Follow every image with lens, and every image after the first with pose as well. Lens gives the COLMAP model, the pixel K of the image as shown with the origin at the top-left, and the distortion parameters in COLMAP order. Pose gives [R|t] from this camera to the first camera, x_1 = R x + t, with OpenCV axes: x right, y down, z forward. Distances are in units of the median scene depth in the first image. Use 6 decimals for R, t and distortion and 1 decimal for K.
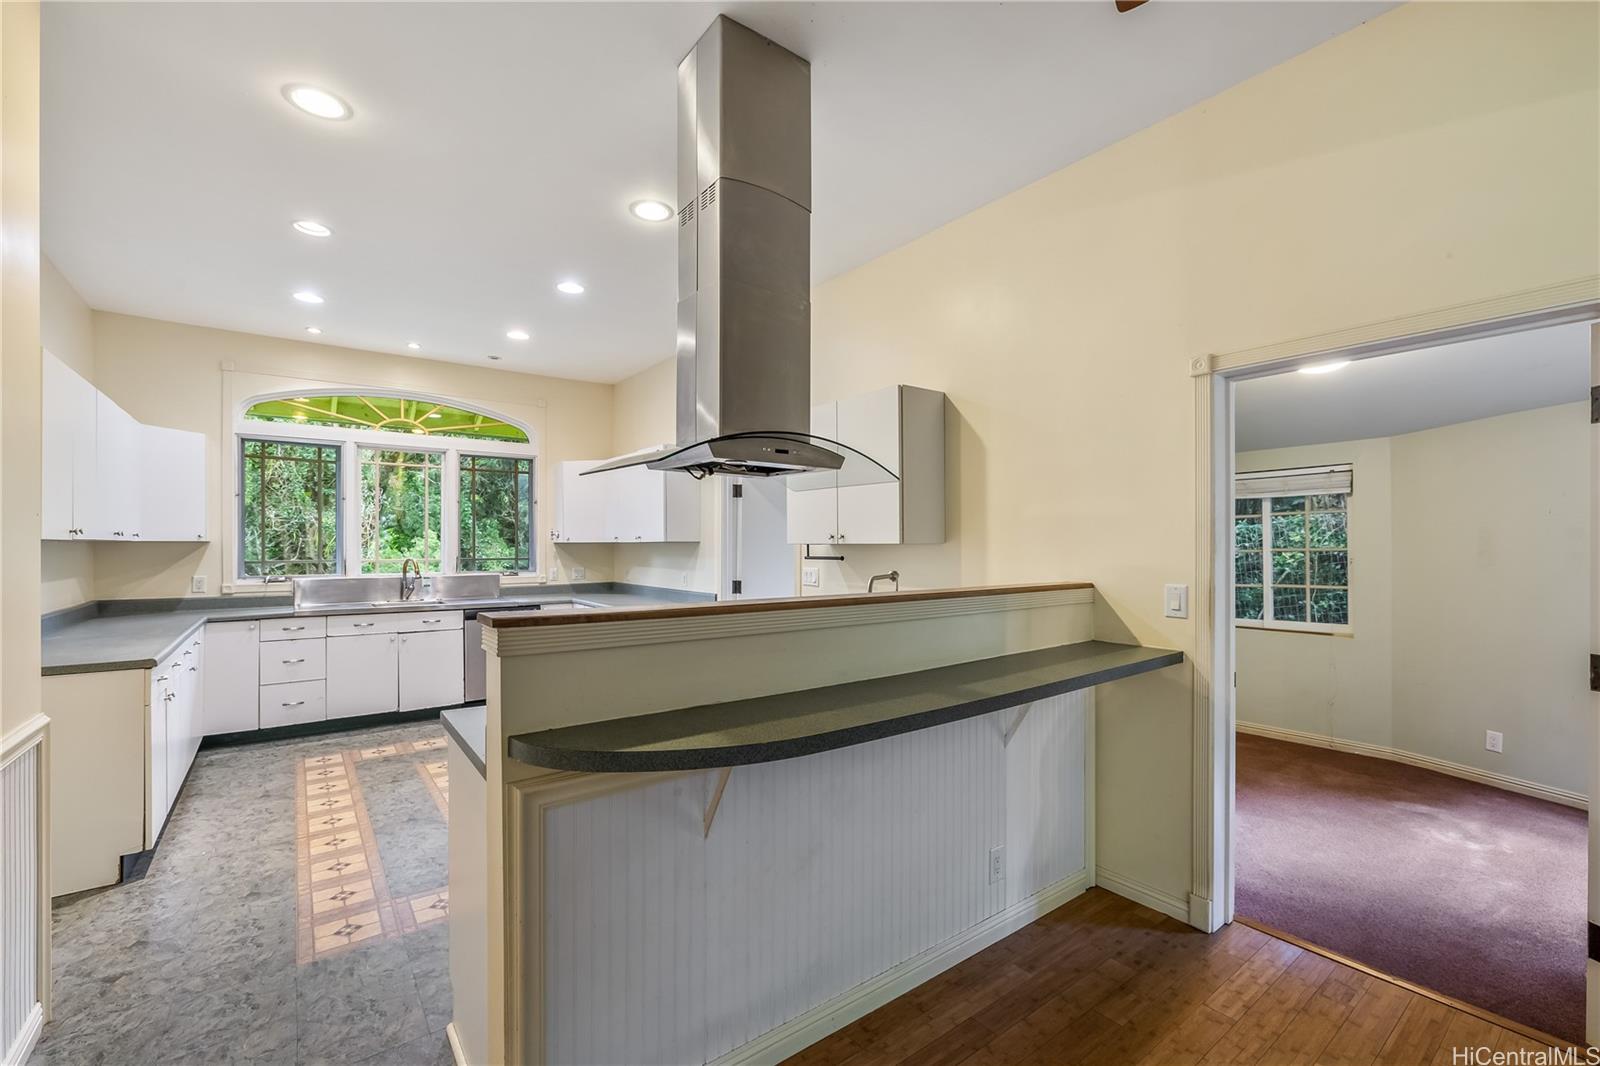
lens RADIAL K [[676.3, 0, 804.7], [0, 676.3, 537.1], [0, 0, 1]] dist [0.000317, 0.000064]
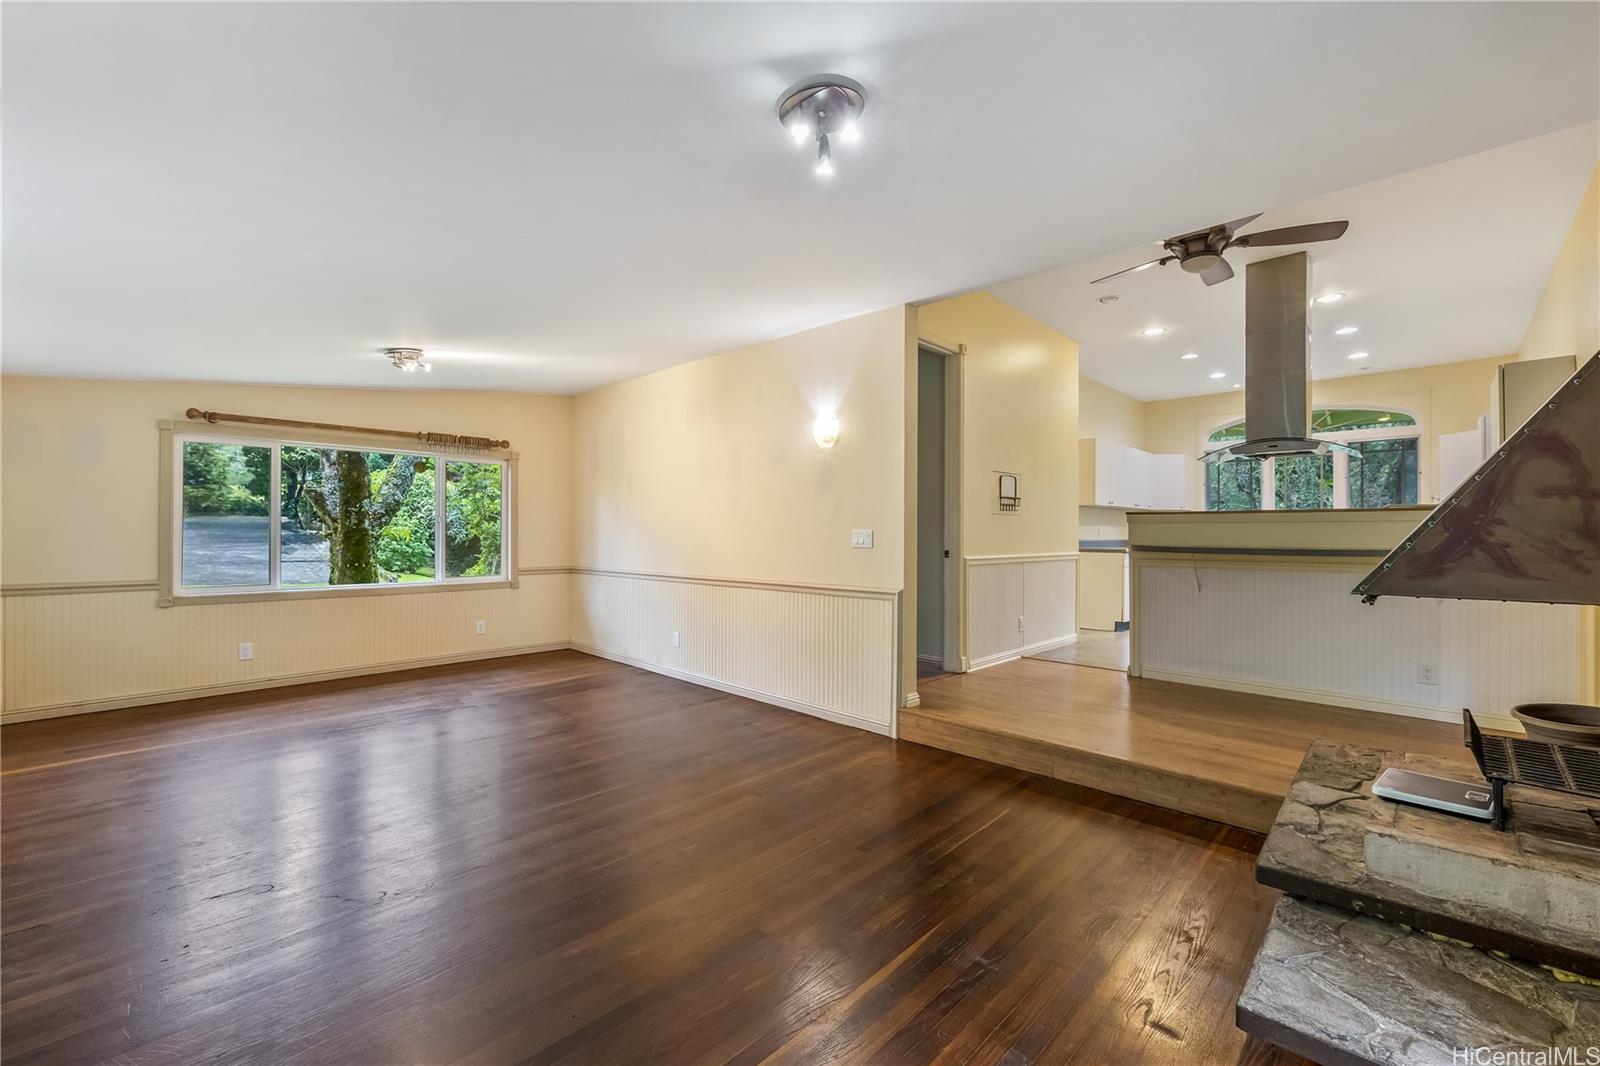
lens RADIAL K [[676.3, 0, 799.7], [0, 676.3, 528.0], [0, 0, 1]] dist [0.000317, 0.000064]
pose [[0.170488, -0.004147, -0.985351, 1.540544], [0.005307, 0.999981, -0.003291, 0.108849], [0.985345, -0.004668, 0.170507, -0.751428]]
